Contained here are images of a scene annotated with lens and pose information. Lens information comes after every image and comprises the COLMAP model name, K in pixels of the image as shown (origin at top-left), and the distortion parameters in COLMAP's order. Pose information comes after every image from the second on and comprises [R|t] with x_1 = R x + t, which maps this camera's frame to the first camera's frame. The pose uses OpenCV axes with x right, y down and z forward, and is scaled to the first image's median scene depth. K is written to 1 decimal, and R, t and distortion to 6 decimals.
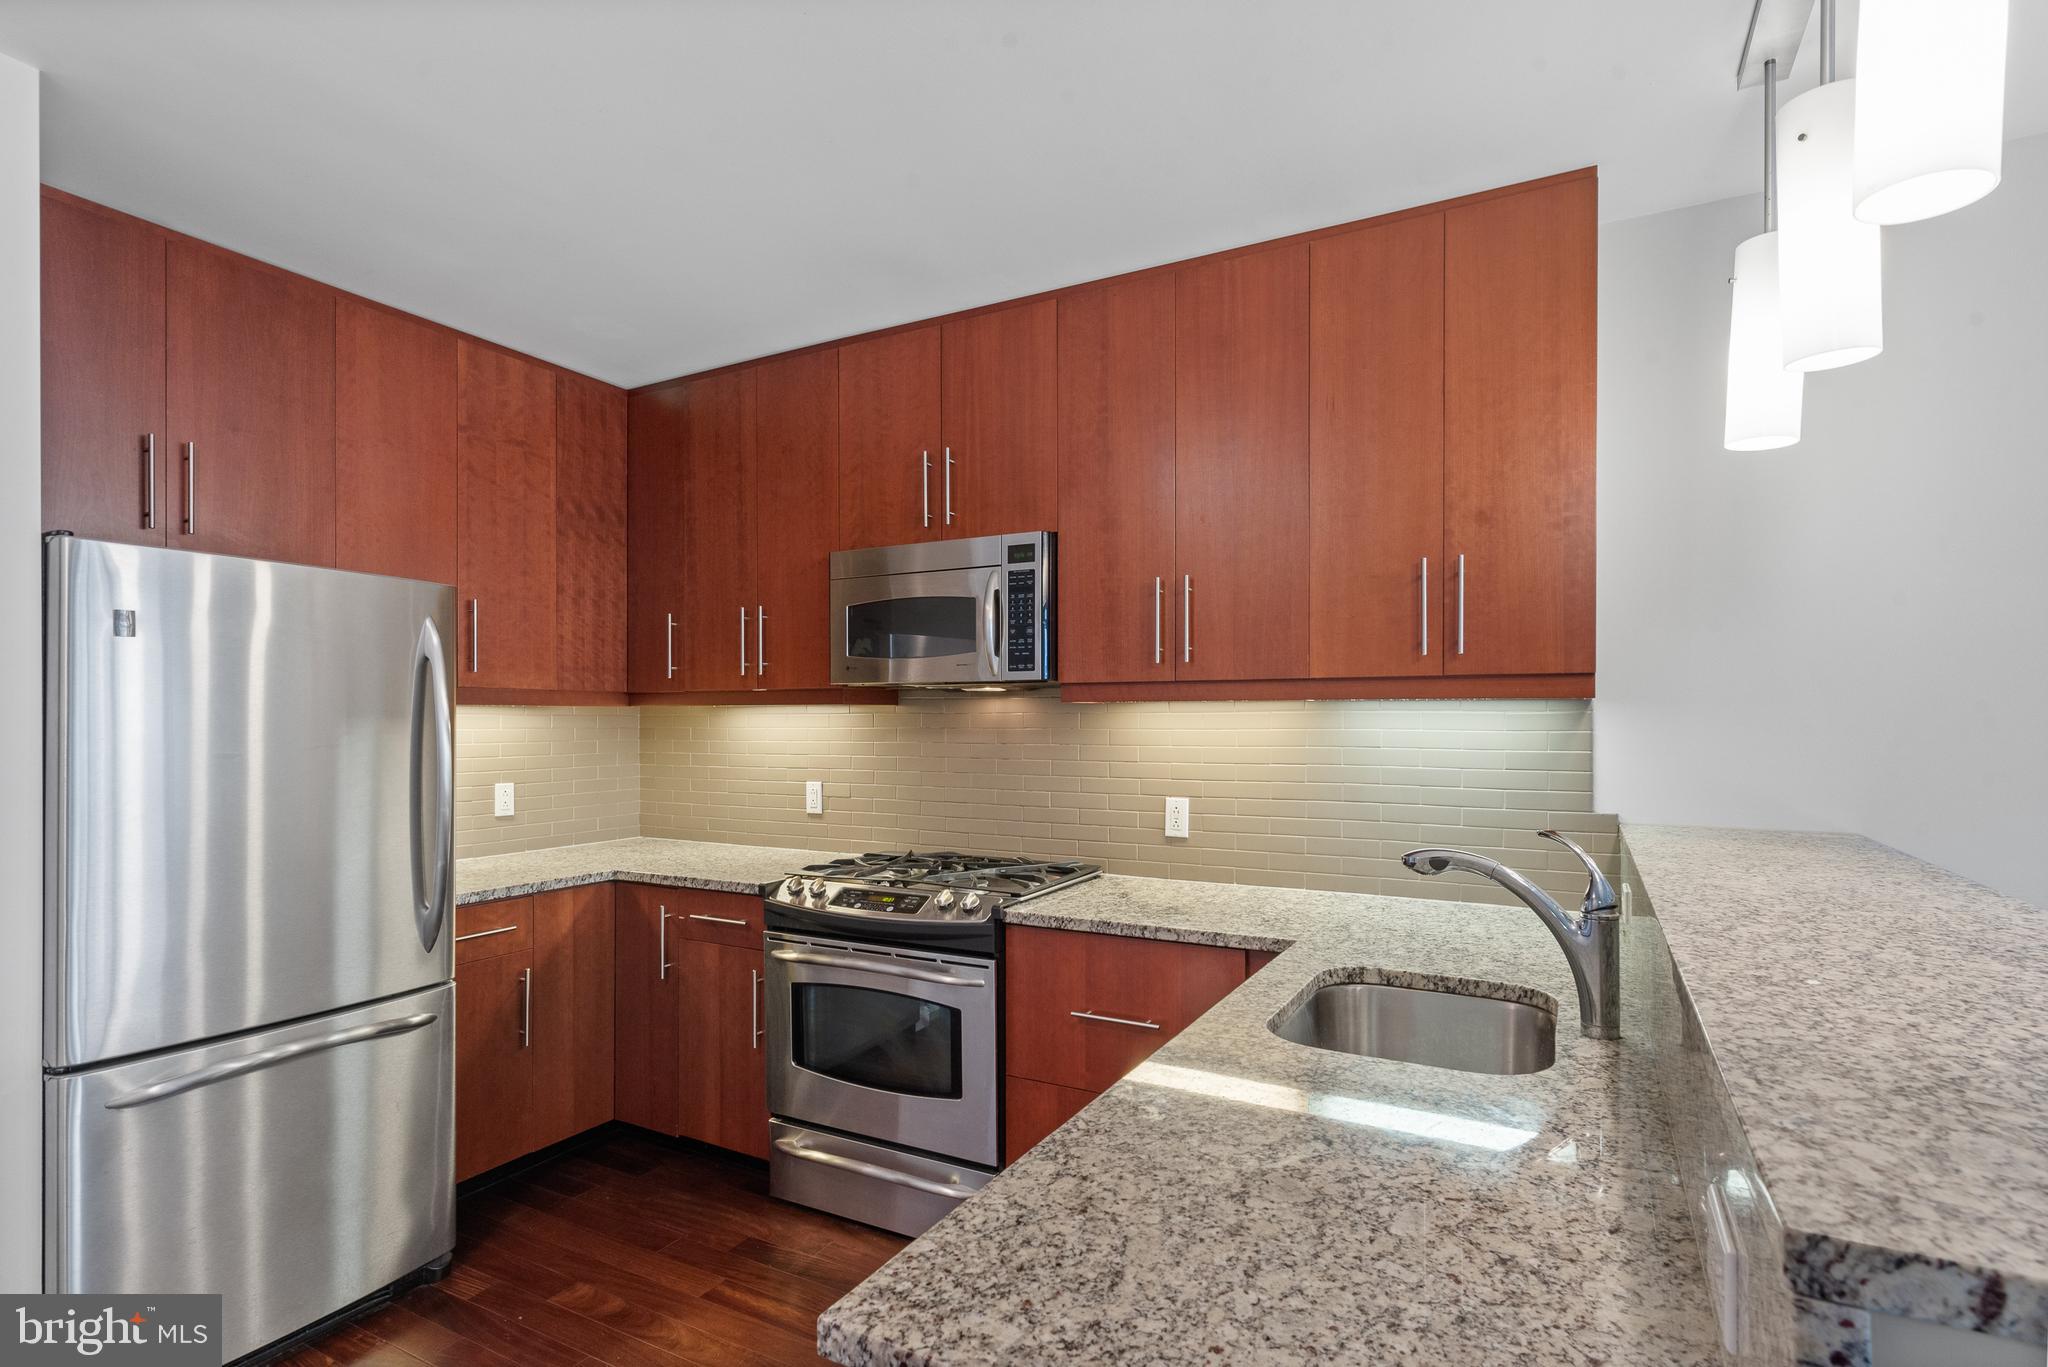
lens RADIAL K [[1005.4, 0, 1013.3], [0, 1005.4, 719.7], [0, 0, 1]] dist [-0.004479, 0.000134]
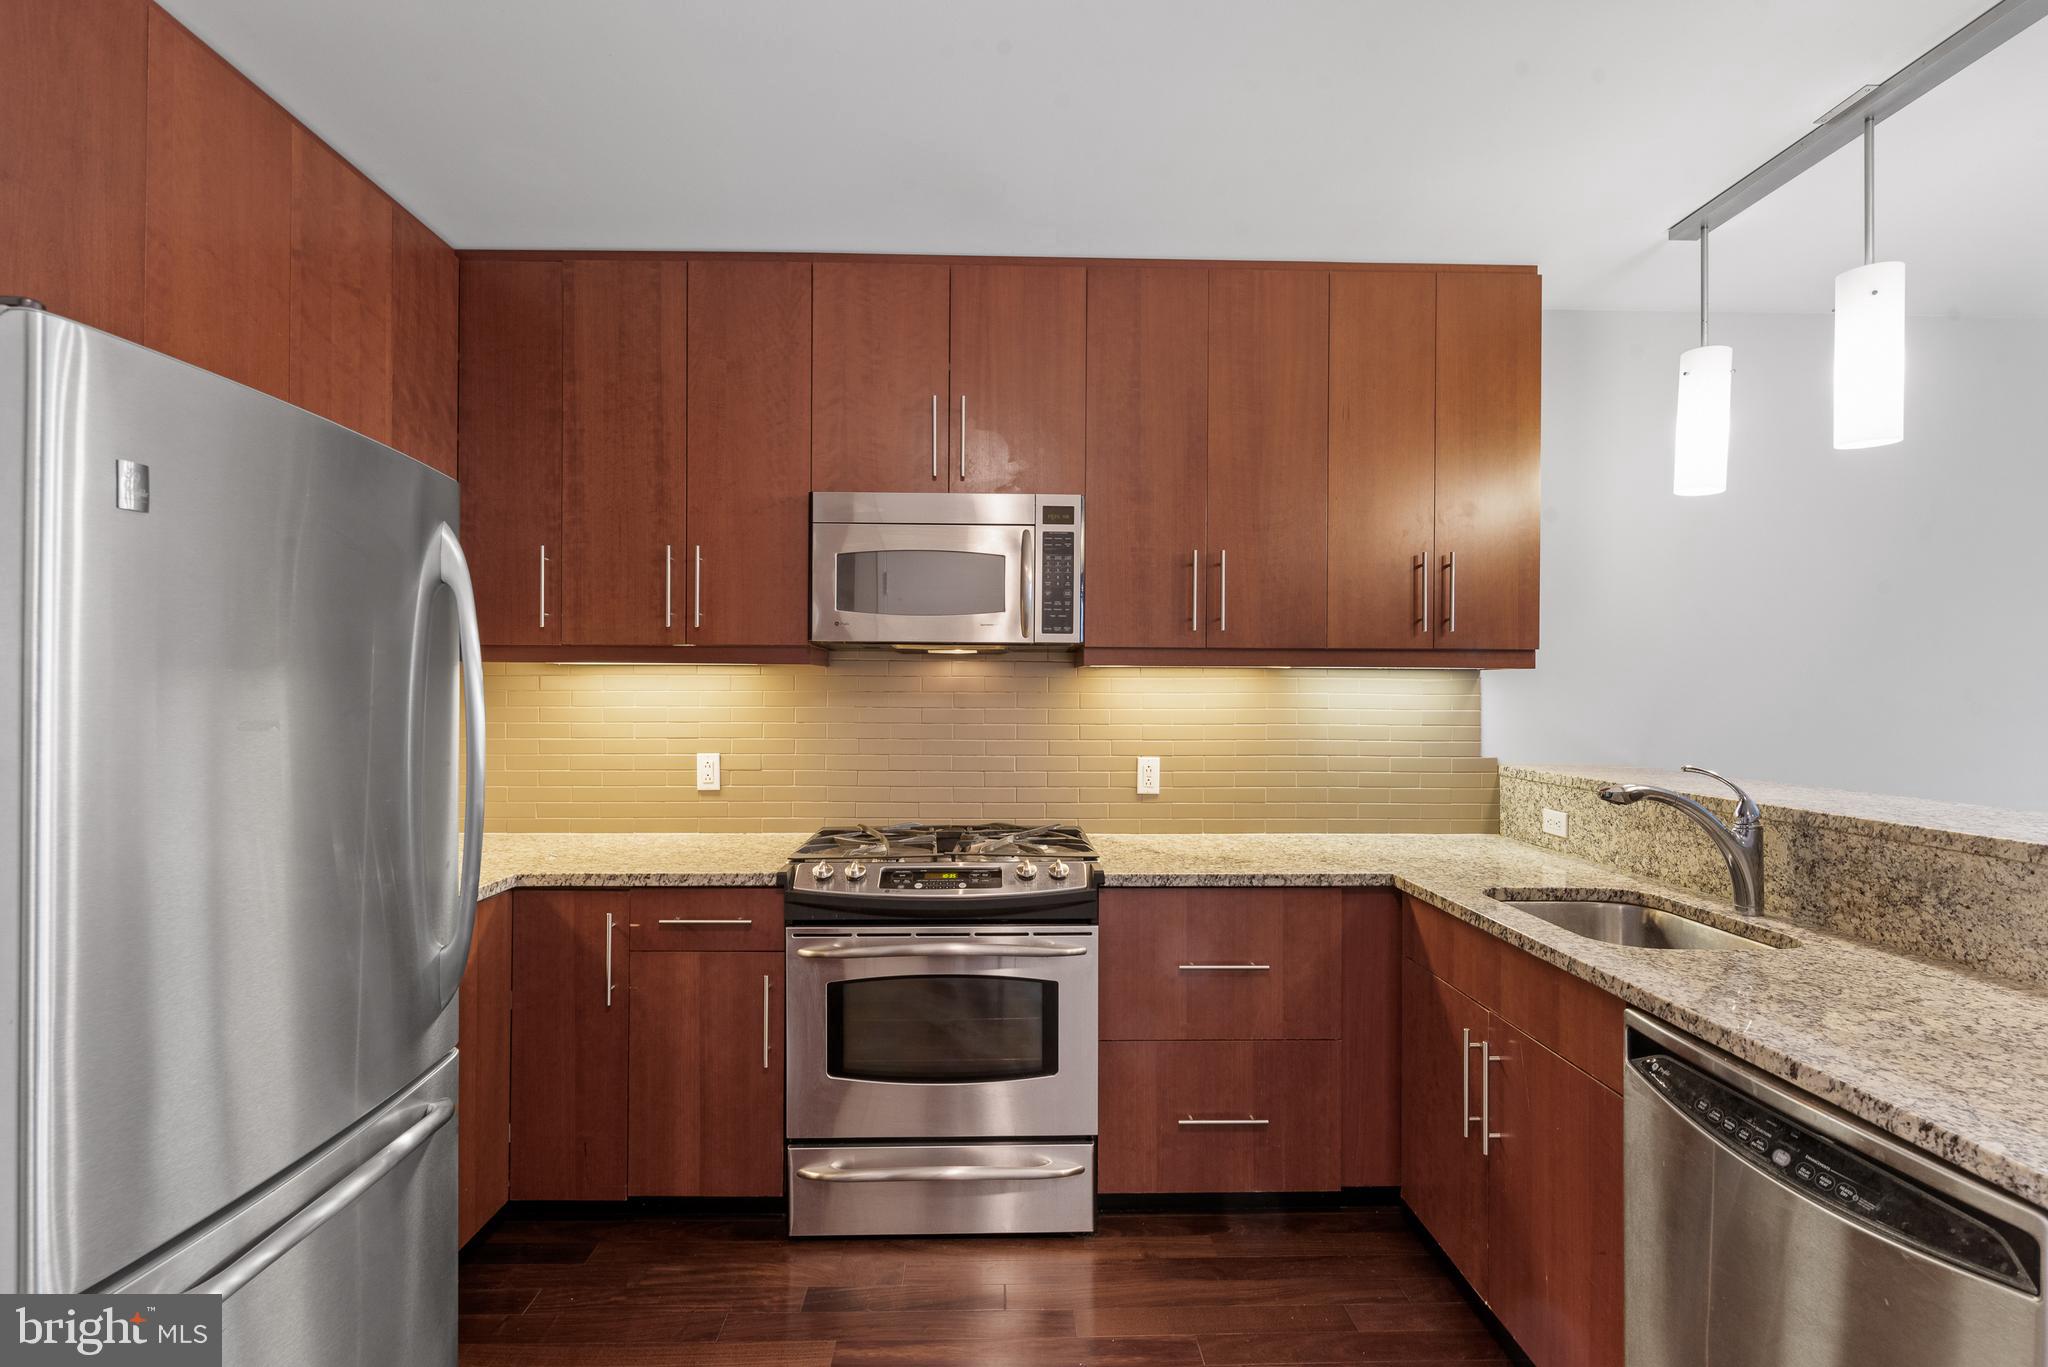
lens RADIAL K [[953.0, 0, 1009.2], [0, 953.0, 688.5], [0, 0, 1]] dist [-0.002607, -0.003180]
pose [[0.864199, 0.006733, 0.503105, -0.490580], [-0.005415, 0.999977, -0.004081, 0.009808], [-0.503121, 0.000802, 0.864216, 0.204492]]
